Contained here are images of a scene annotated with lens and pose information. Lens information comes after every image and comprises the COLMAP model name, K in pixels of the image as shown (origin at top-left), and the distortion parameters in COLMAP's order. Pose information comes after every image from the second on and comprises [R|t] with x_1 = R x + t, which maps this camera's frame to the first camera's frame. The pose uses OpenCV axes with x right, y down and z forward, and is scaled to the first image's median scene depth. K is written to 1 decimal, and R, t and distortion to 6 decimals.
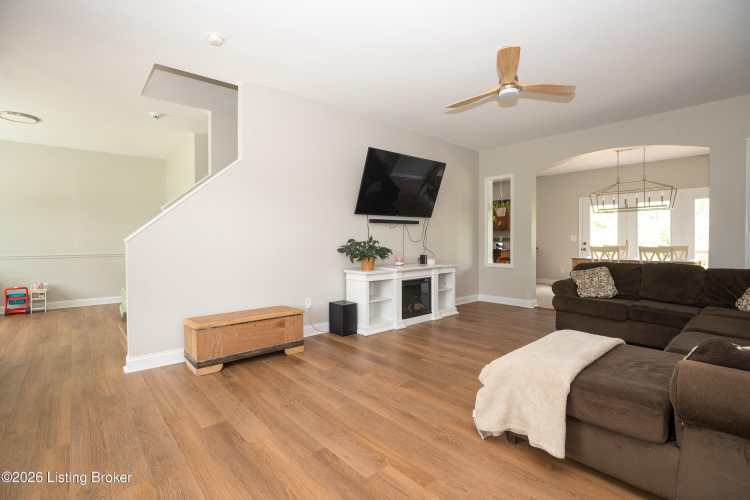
lens RADIAL K [[354.4, 0, 375.0], [0, 354.4, 250.0], [0, 0, 1]] dist [-0.024969, 0.000507]
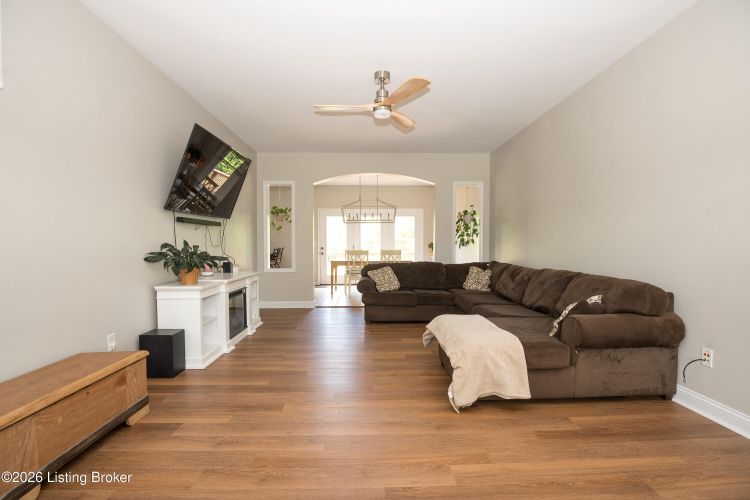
lens RADIAL K [[354.4, 0, 375.0], [0, 354.4, 250.0], [0, 0, 1]] dist [-0.024969, 0.000507]
pose [[0.631220, -0.007047, 0.775572, -0.382986], [0.016390, 0.999857, -0.004254, -0.007874], [-0.775431, 0.015396, 0.631245, 0.219519]]
